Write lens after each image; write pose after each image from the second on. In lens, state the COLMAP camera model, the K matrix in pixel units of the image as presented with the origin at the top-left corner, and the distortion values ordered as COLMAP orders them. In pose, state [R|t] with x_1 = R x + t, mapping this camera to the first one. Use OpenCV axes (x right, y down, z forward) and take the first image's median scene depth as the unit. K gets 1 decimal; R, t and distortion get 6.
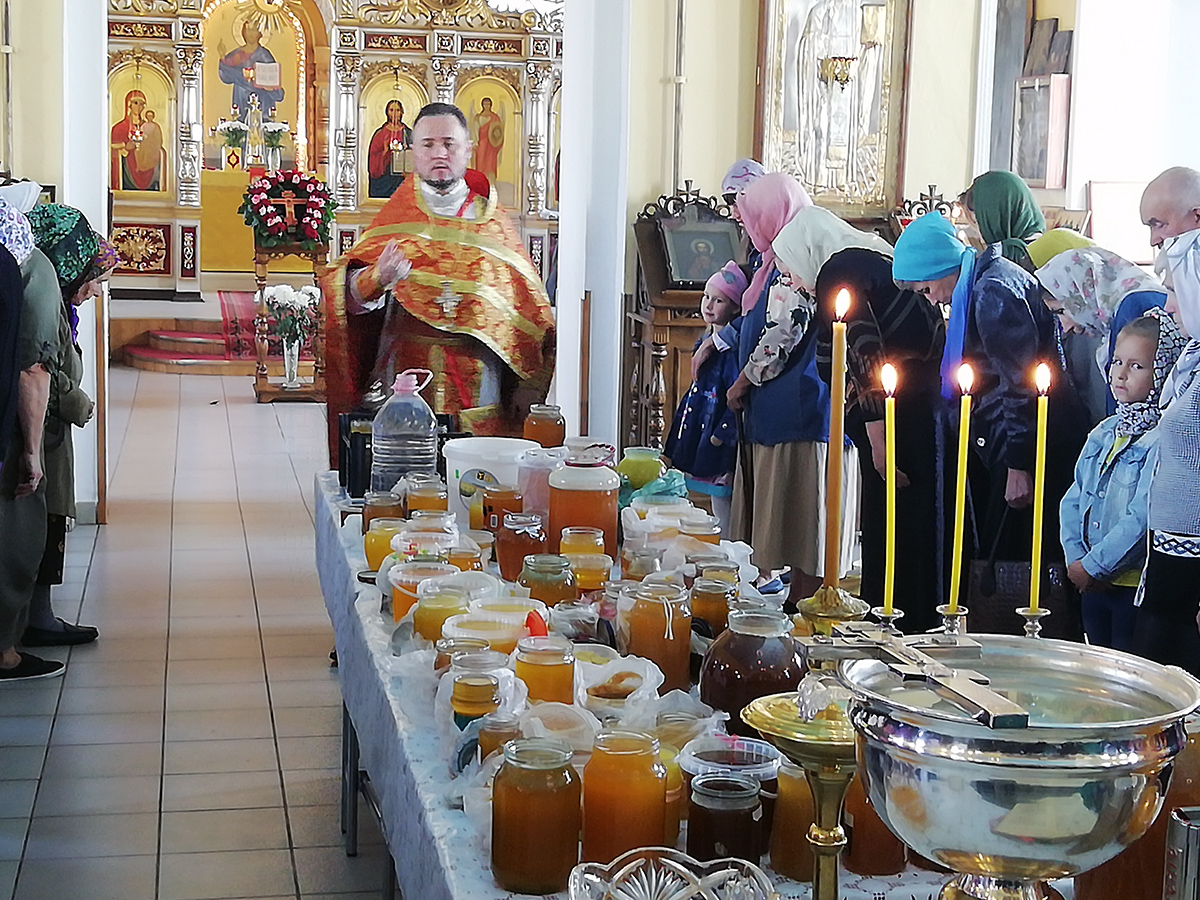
lens RADIAL K [[1977.7, 0, 608.1], [0, 1977.7, 449.8], [0, 0, 1]] dist [0.179742, -0.741747]
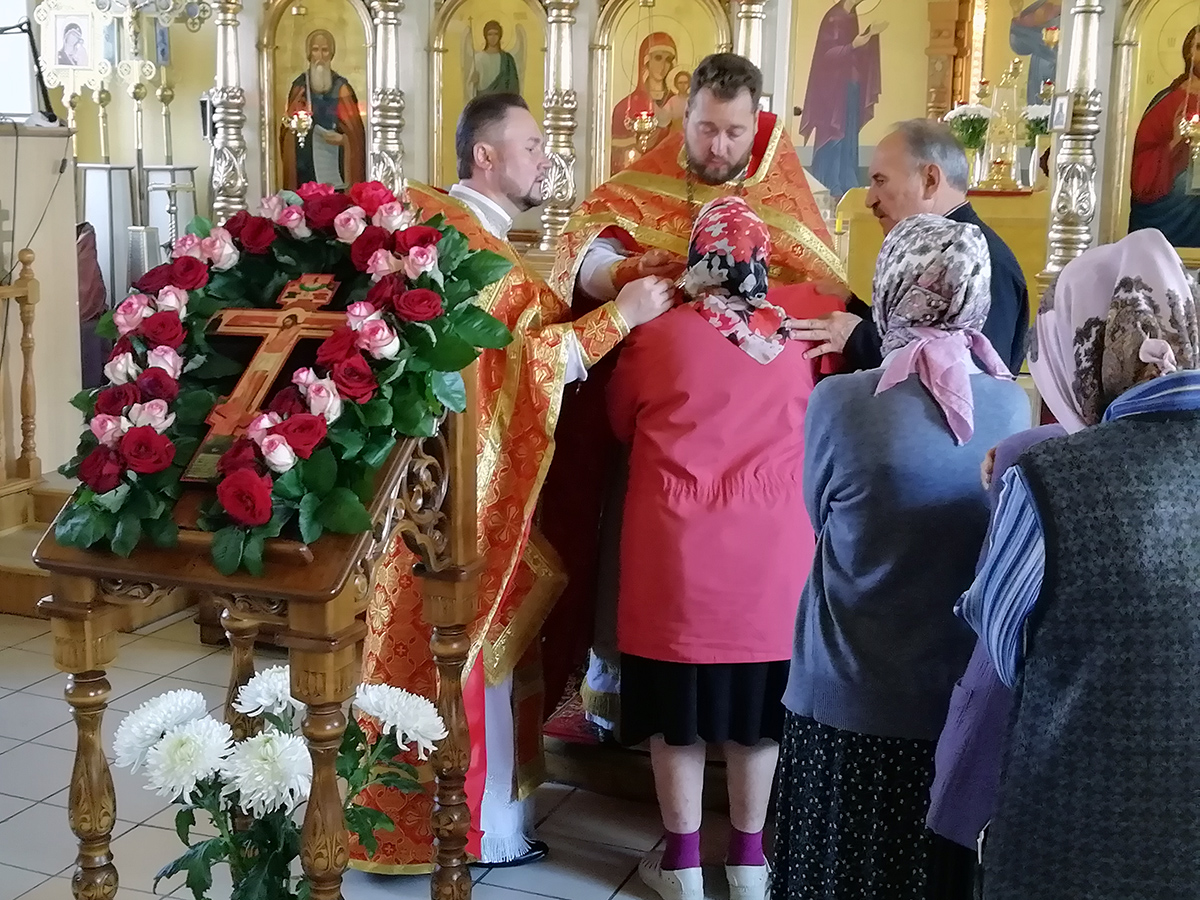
lens RADIAL K [[1552.4, 0, 594.8], [0, 1552.4, 420.1], [0, 0, 1]] dist [0.060982, -0.091036]
pose [[0.833961, 0.077236, -0.546391, -0.052664], [-0.073138, 0.996892, 0.029287, -0.186377], [0.546955, 0.015538, 0.837018, 1.334262]]
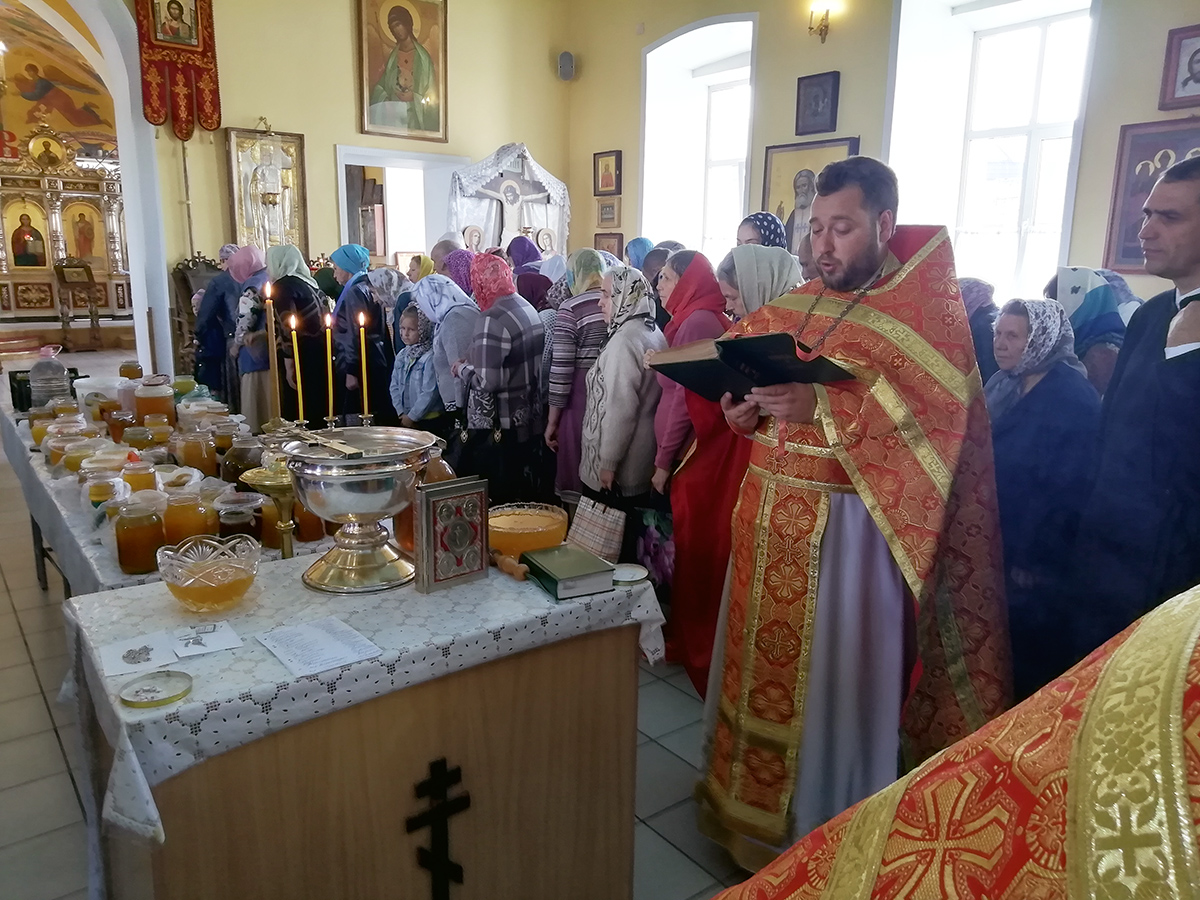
lens RADIAL K [[886.7, 0, 598.2], [0, 886.7, 432.0], [0, 0, 1]] dist [0.034104, -0.015192]
pose [[0.900629, -0.101569, 0.422553, 0.003342], [0.075667, 0.994103, 0.077678, 0.009549], [-0.427951, -0.037986, 0.903004, -0.017977]]
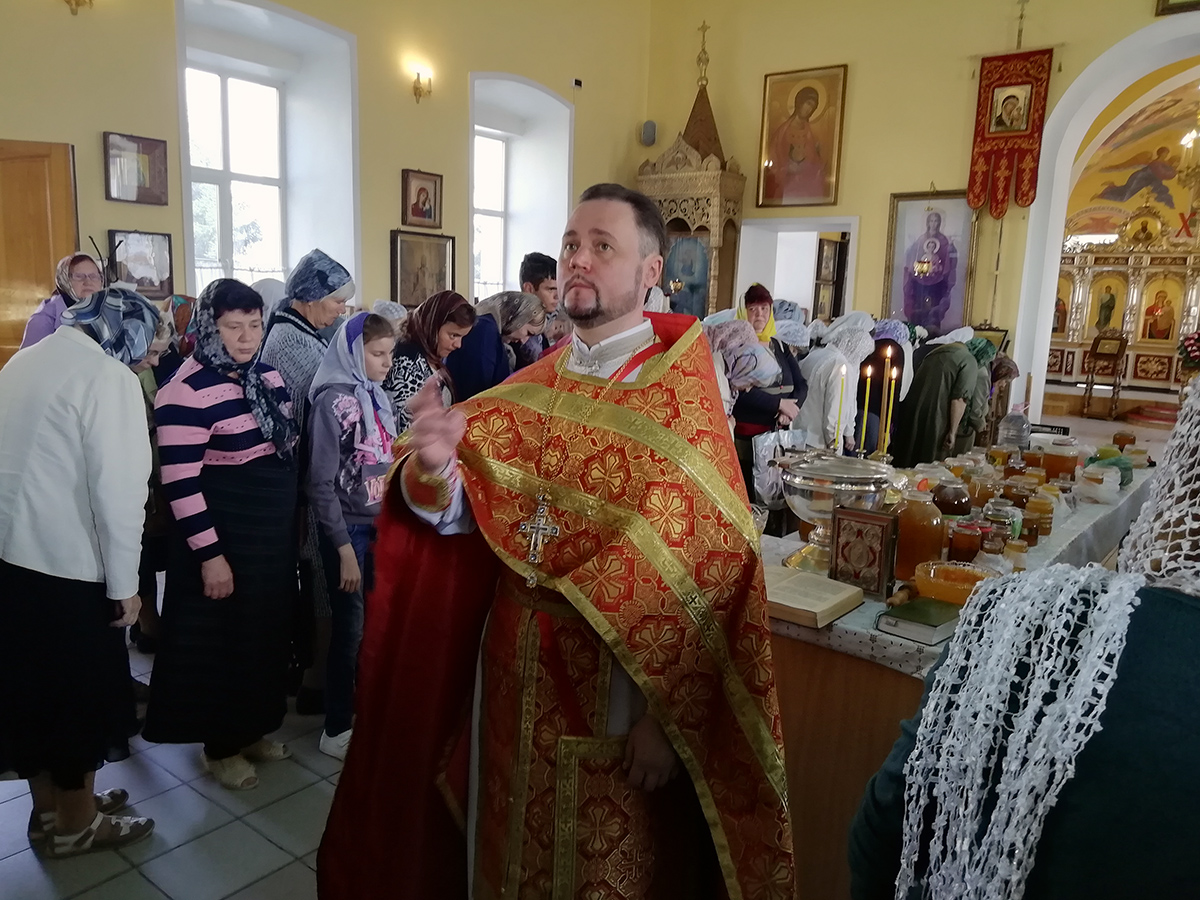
lens RADIAL K [[886.7, 0, 598.2], [0, 886.7, 432.0], [0, 0, 1]] dist [0.034104, -0.015192]
pose [[0.645567, 0.110992, -0.755595, 0.198967], [-0.130793, 0.990833, 0.033800, 0.013869], [0.752421, 0.077006, 0.654166, -0.037070]]
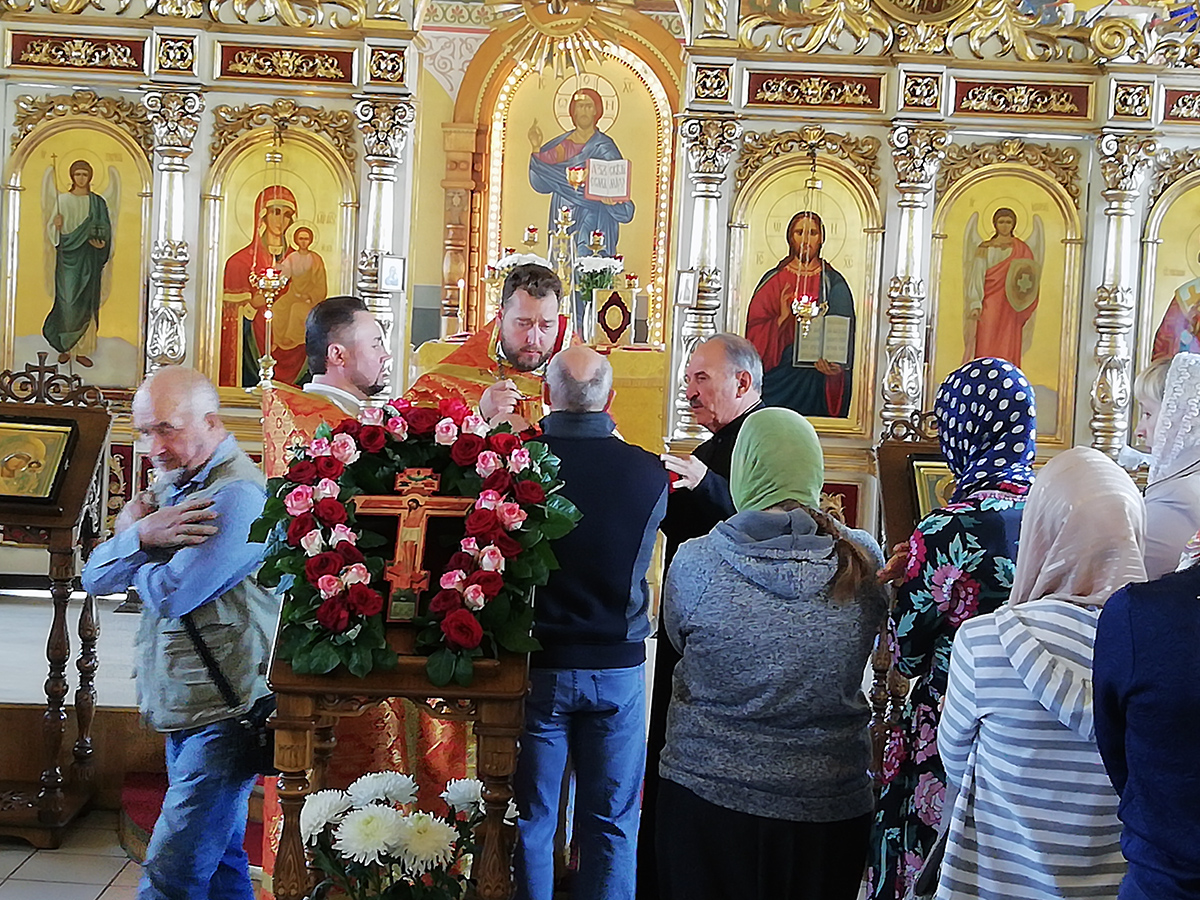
lens RADIAL K [[2075.5, 0, 595.0], [0, 2075.5, 399.7], [0, 0, 1]] dist [0.228219, -1.402765]
pose [[0.975845, 0.030029, -0.216390, -0.099948], [-0.050810, 0.994542, -0.091125, -0.173813], [0.212473, 0.099919, 0.972045, 1.065415]]
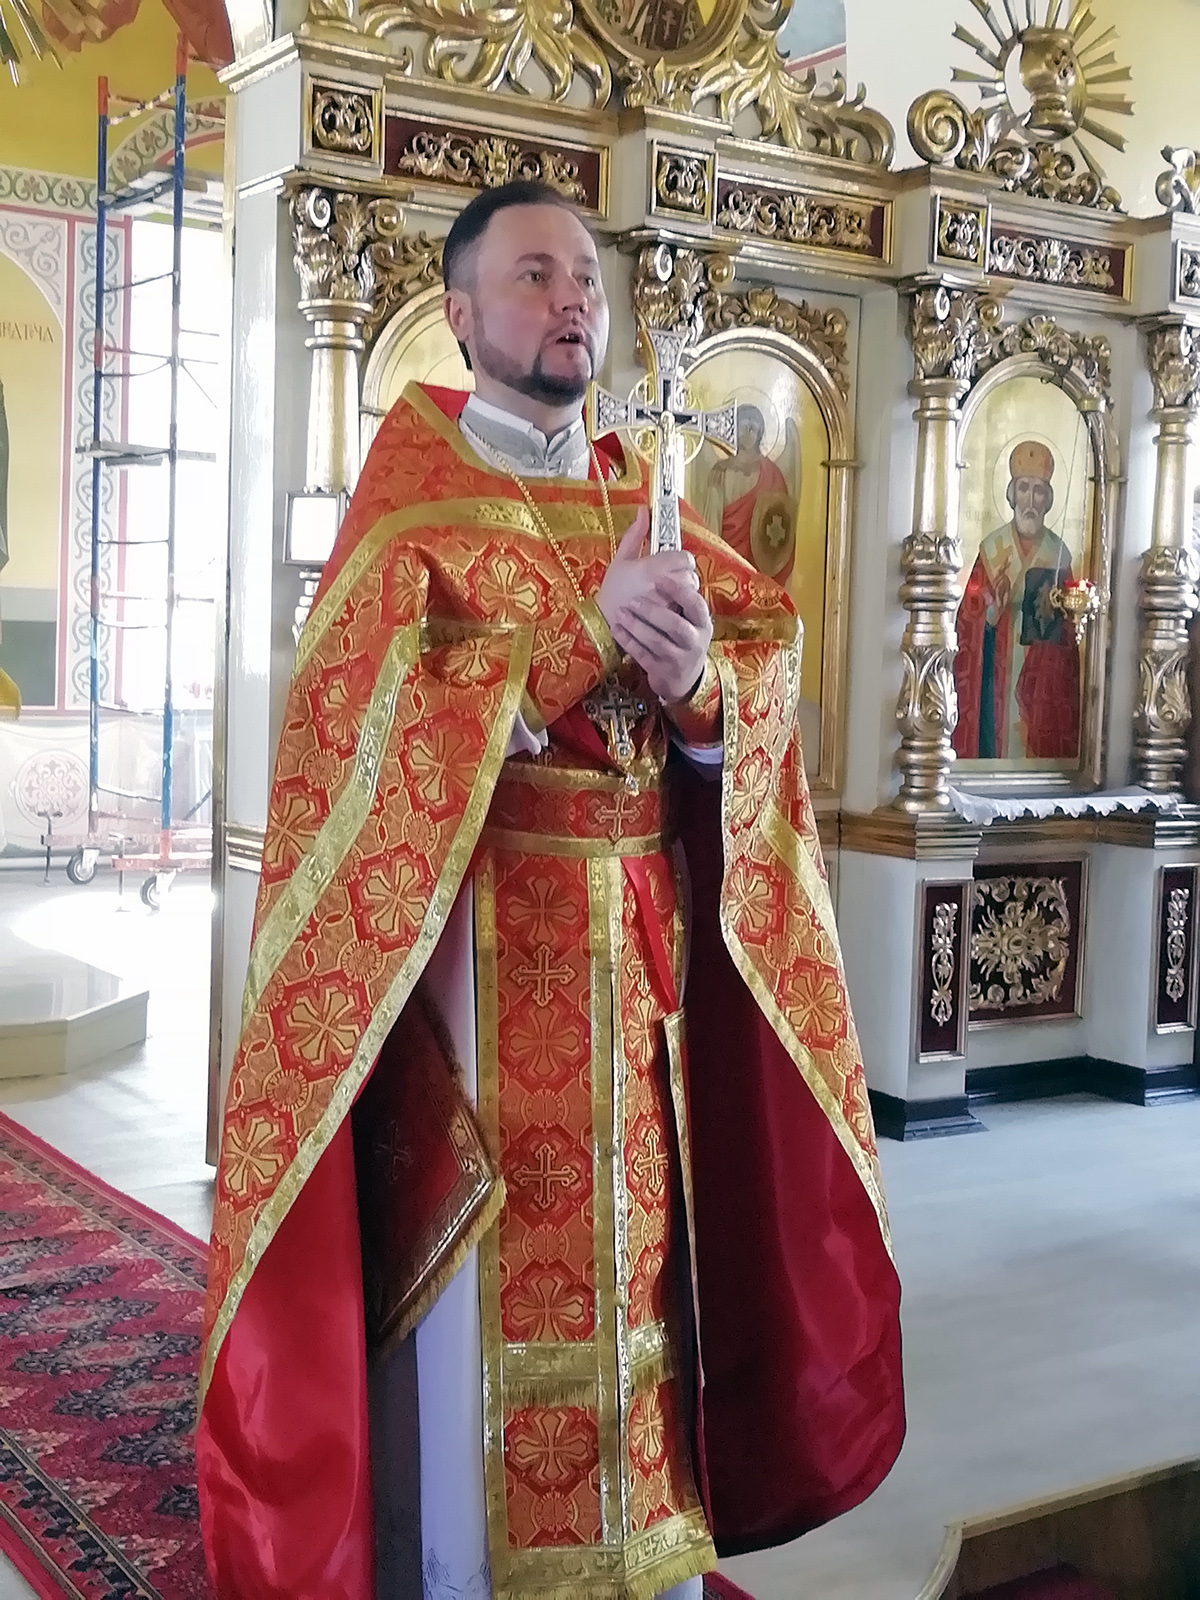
lens RADIAL K [[2106.6, 0, 677.4], [0, 2106.6, 797.3], [0, 0, 1]] dist [0.075389, -0.113328]
pose [[0.924503, -0.023969, 0.380420, -0.392157], [0.046198, 0.997710, -0.049409, -0.225826], [-0.378364, 0.063253, 0.923493, 1.539840]]
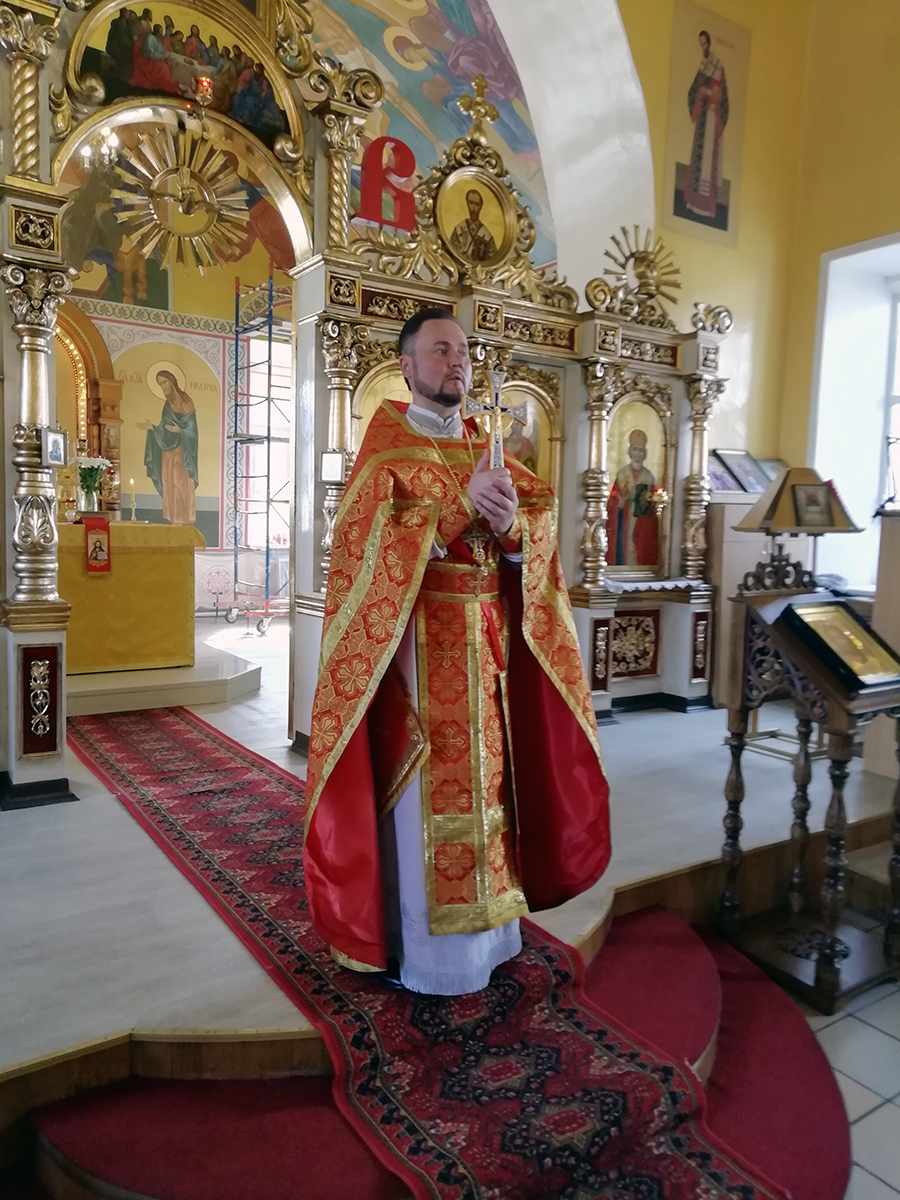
lens RADIAL K [[892.0, 0, 481.0], [0, 892.0, 602.0], [0, 0, 1]] dist [0.051460, -0.047356]
pose [[0.924713, -0.035330, 0.379022, -0.393457], [0.050493, 0.998270, -0.030136, -0.224858], [-0.377301, 0.047005, 0.924897, 1.546950]]
